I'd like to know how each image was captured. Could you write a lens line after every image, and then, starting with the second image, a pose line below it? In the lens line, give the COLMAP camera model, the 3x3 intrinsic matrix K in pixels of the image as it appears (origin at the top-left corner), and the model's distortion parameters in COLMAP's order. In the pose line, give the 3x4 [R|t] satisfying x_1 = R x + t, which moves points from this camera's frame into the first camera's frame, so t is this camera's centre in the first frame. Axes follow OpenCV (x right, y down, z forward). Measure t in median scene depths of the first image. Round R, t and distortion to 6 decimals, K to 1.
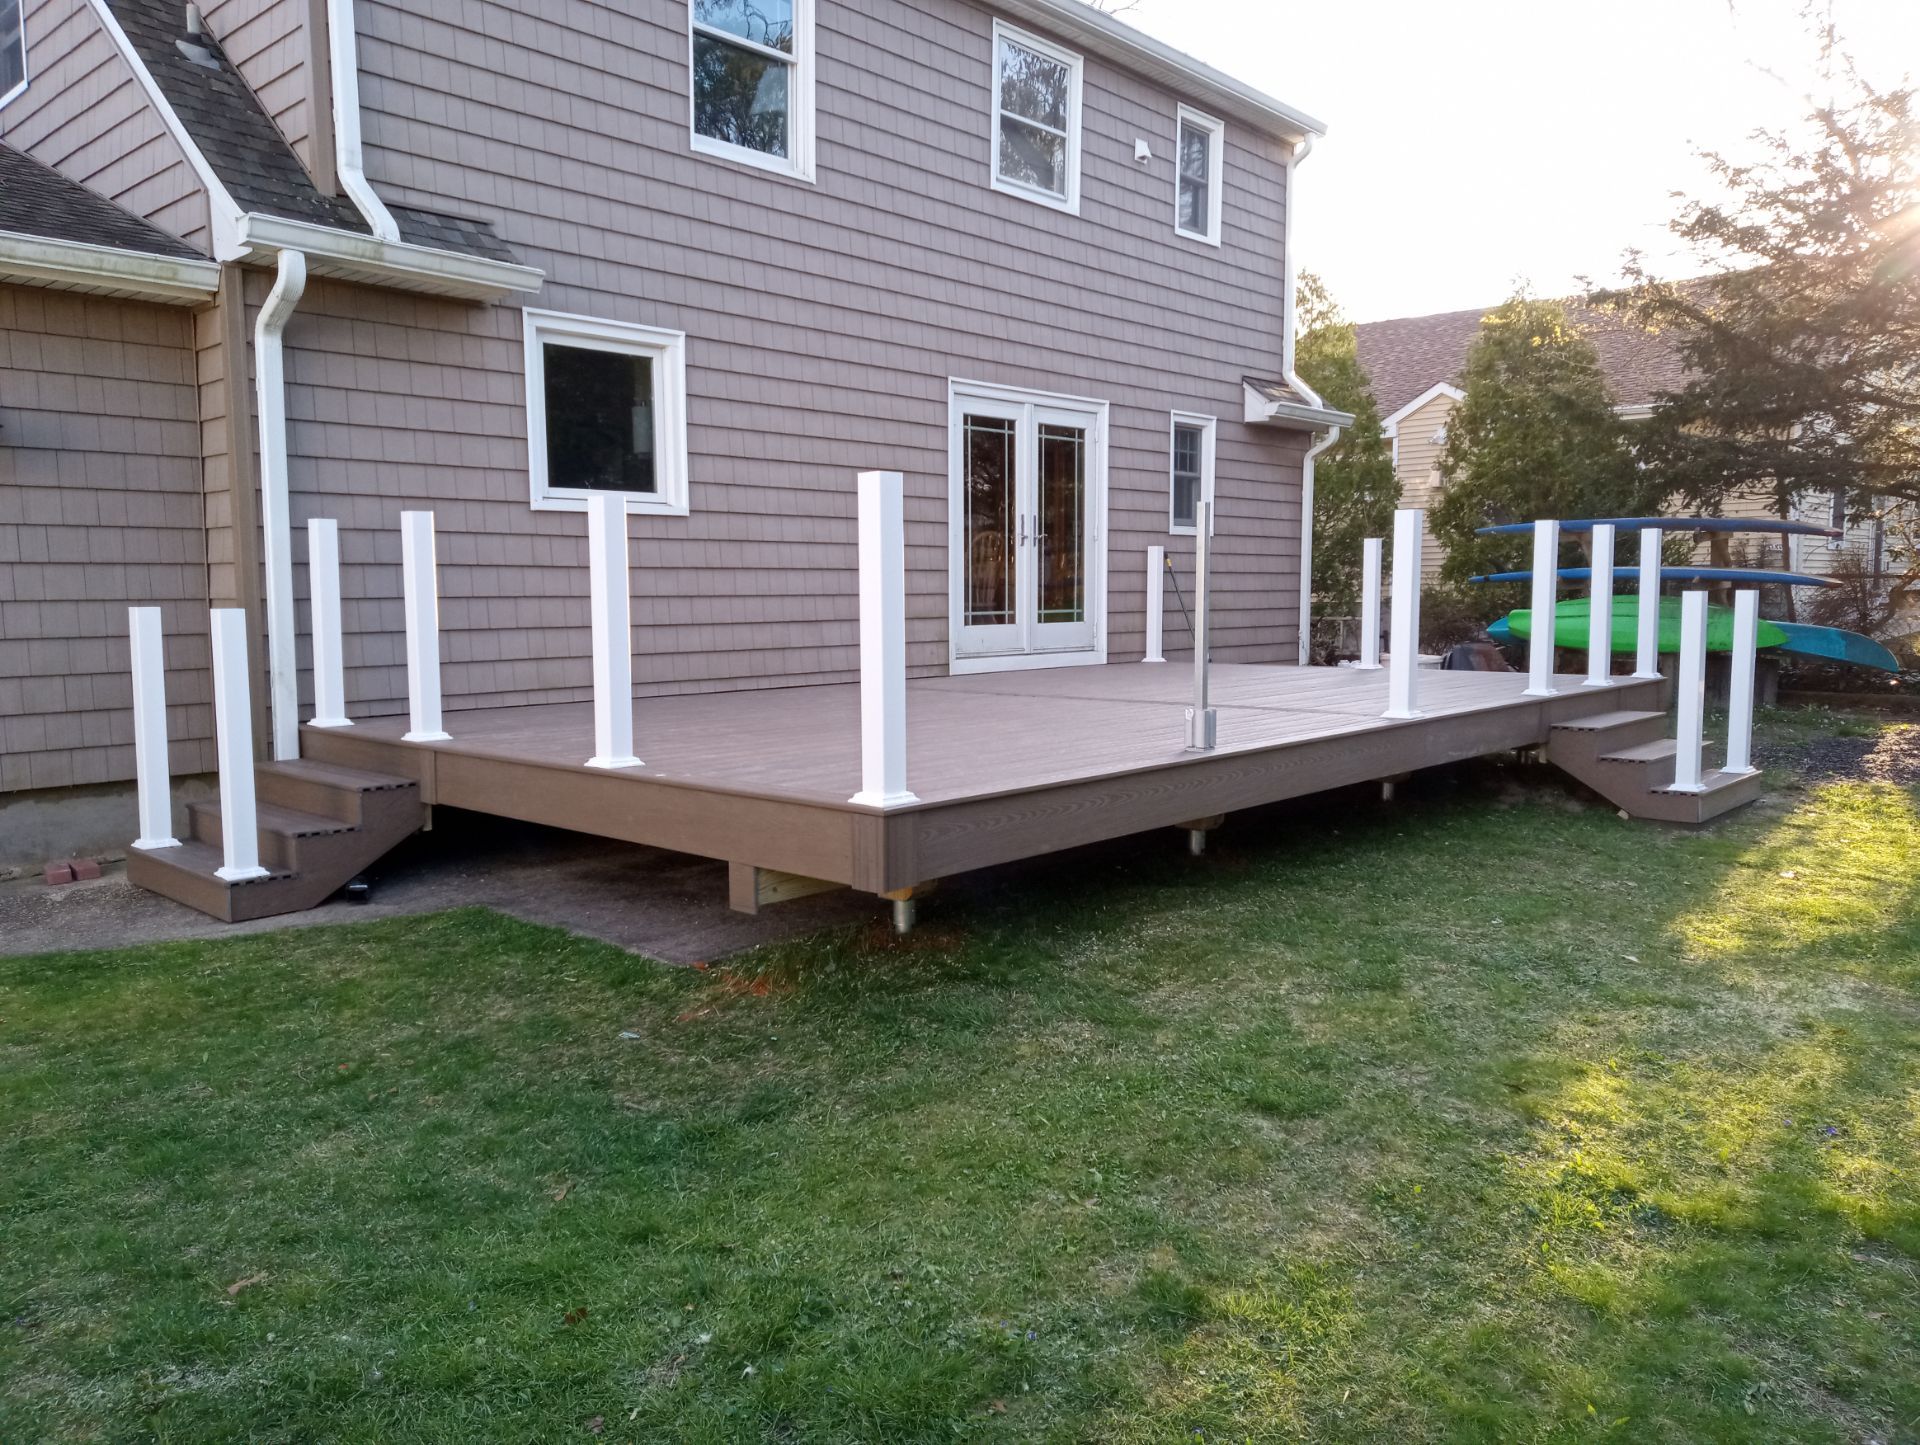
lens RADIAL K [[1406.4, 0, 955.6], [0, 1406.4, 732.4], [0, 0, 1]] dist [0.041659, -0.048879]
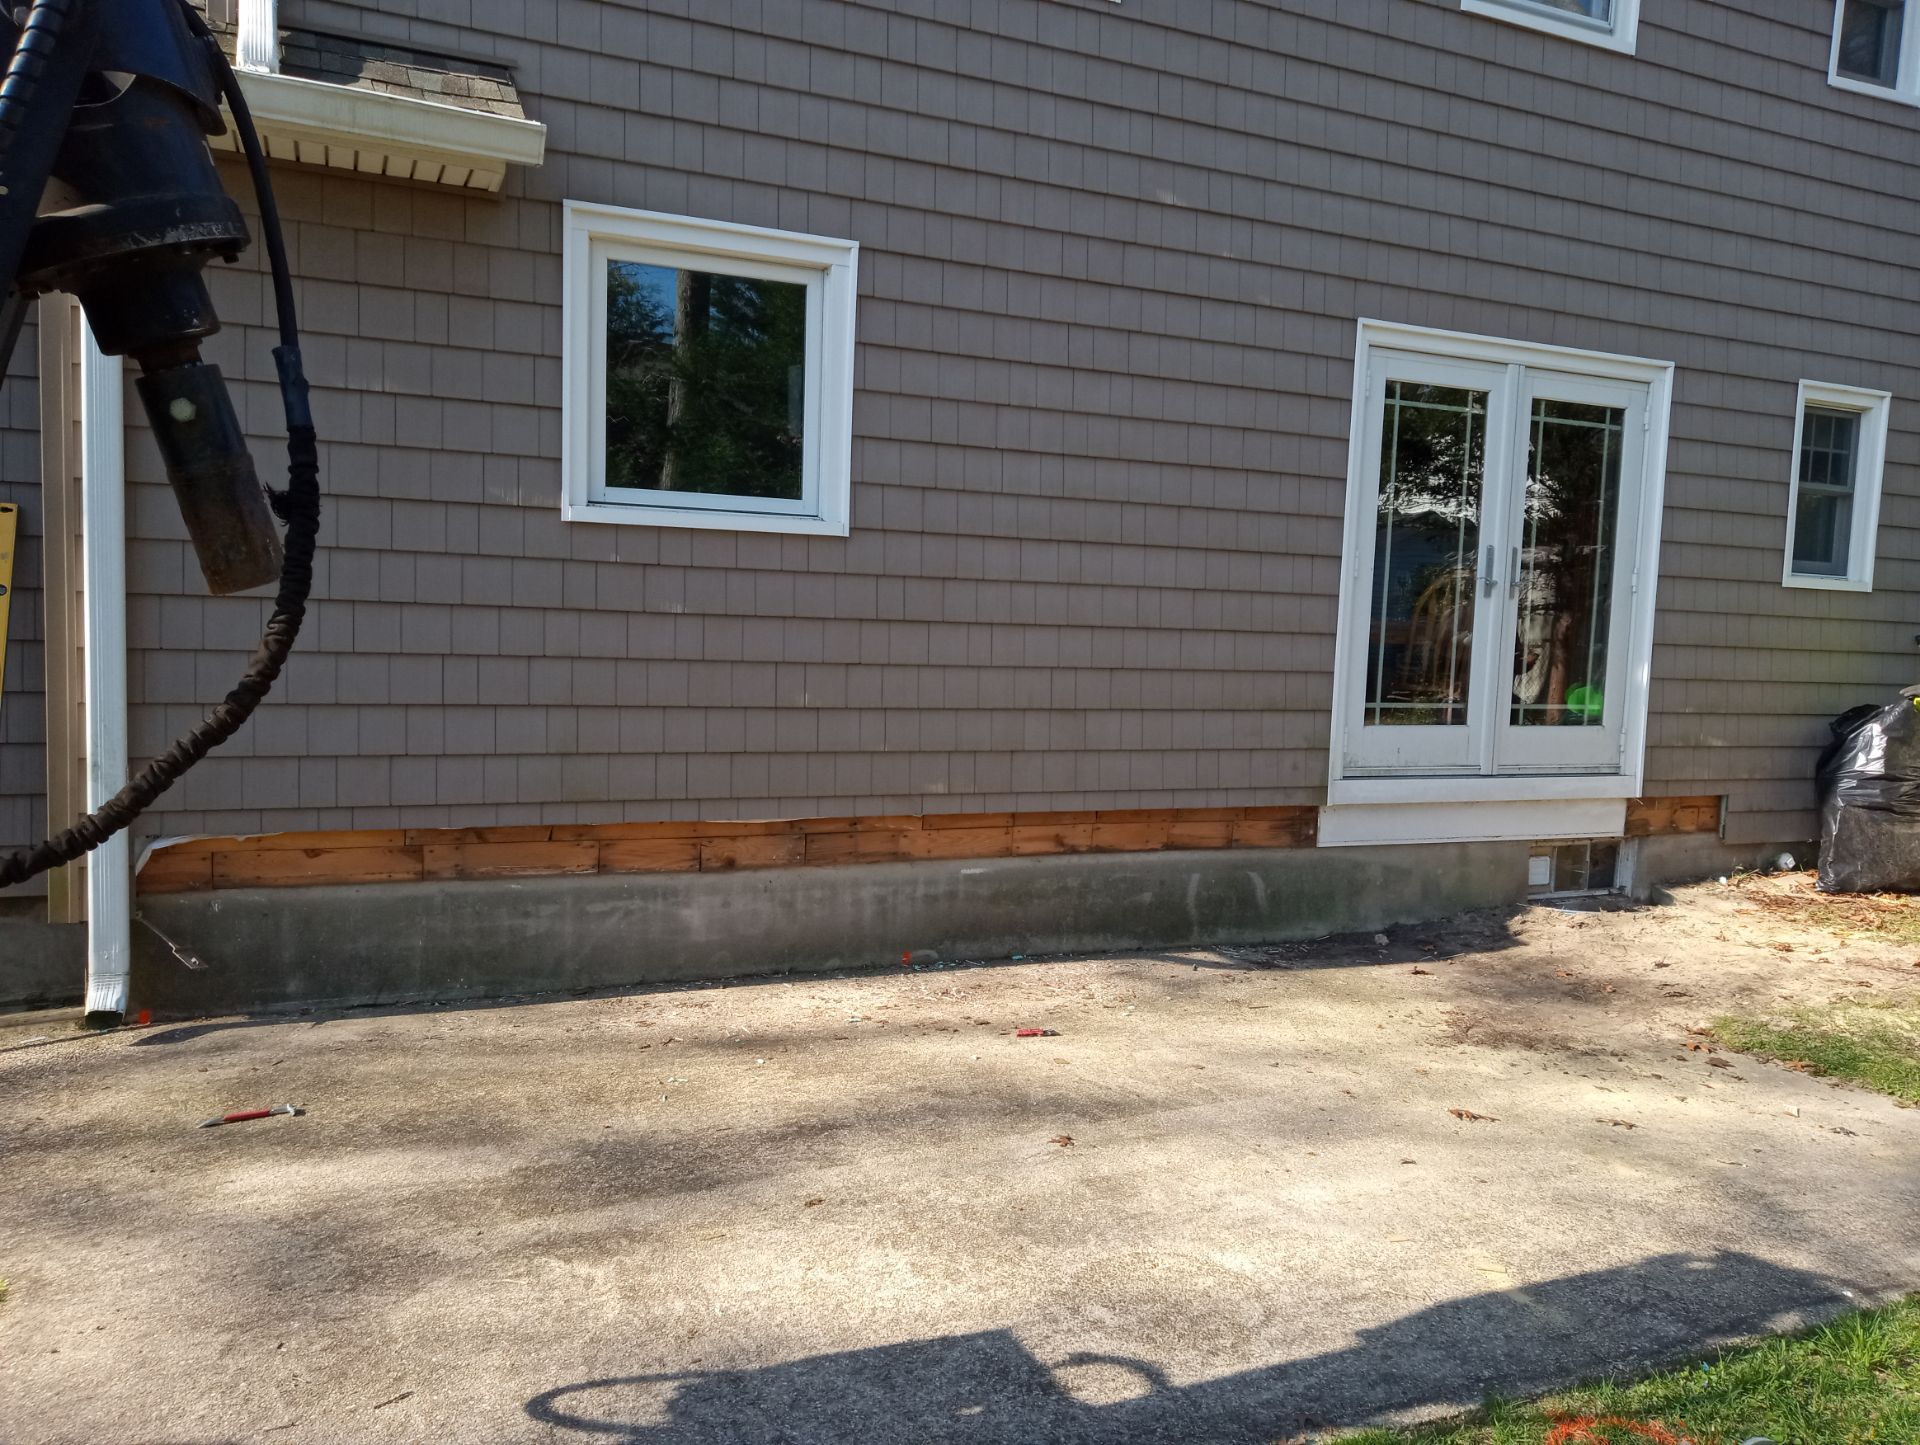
lens RADIAL K [[1406.4, 0, 953.9], [0, 1406.4, 722.6], [0, 0, 1]] dist [0.041659, -0.048879]
pose [[0.913790, 0.070062, -0.400099, 0.104557], [-0.082031, 0.996547, -0.012844, -0.064090], [0.397818, 0.044557, 0.916382, 0.430252]]
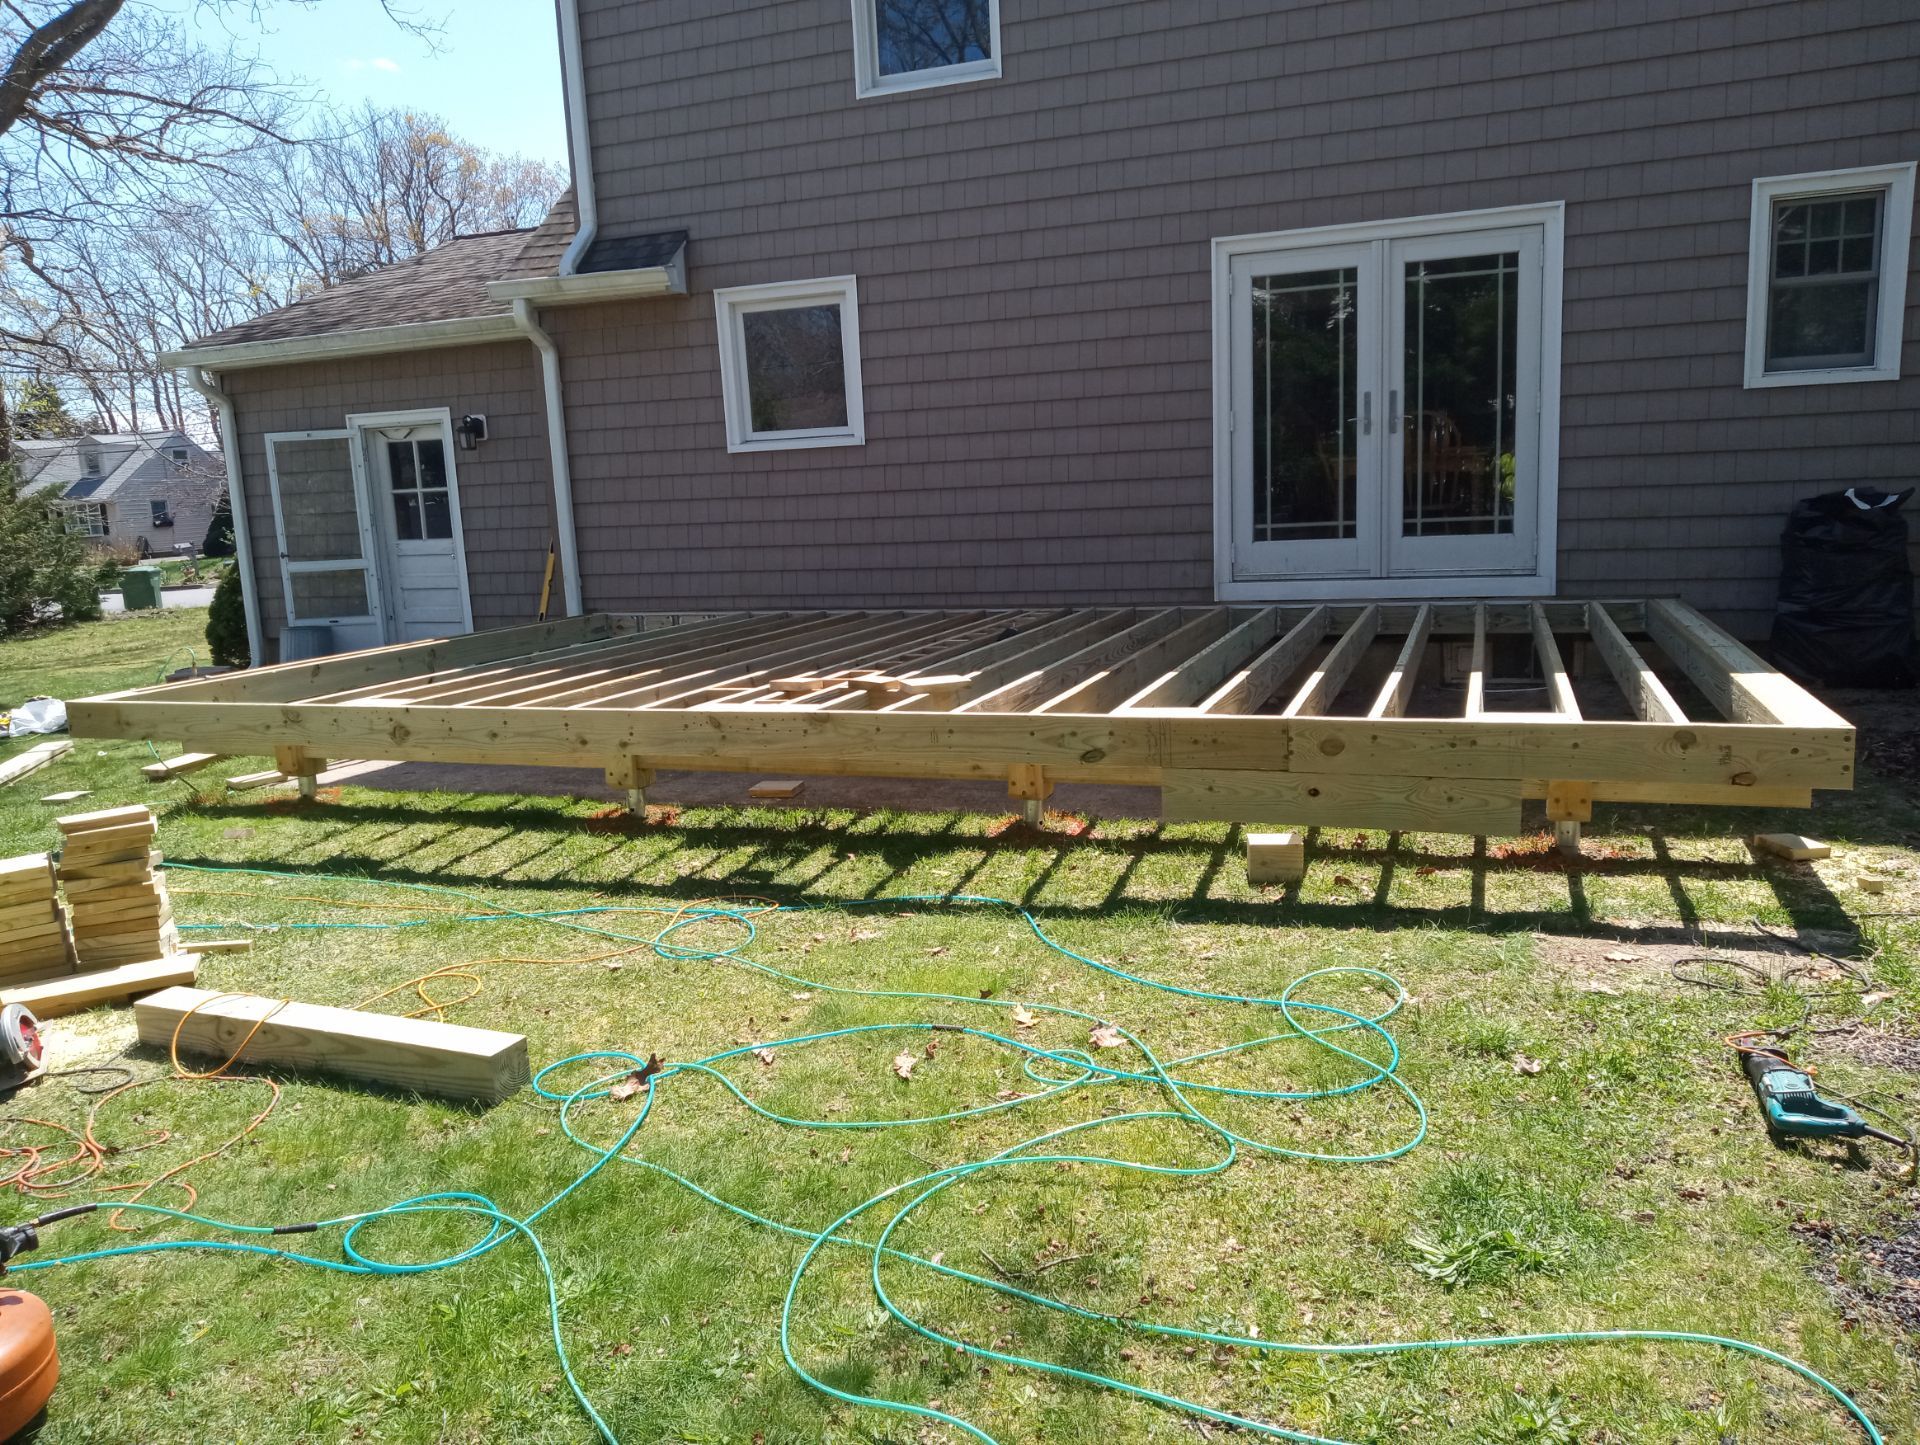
lens RADIAL K [[1406.4, 0, 963.9], [0, 1406.4, 728.1], [0, 0, 1]] dist [0.041659, -0.048879]
pose [[0.377412, 0.146177, -0.914435, 0.841938], [-0.051261, 0.989247, 0.136980, -0.085028], [0.924626, -0.004823, 0.380847, 0.622931]]
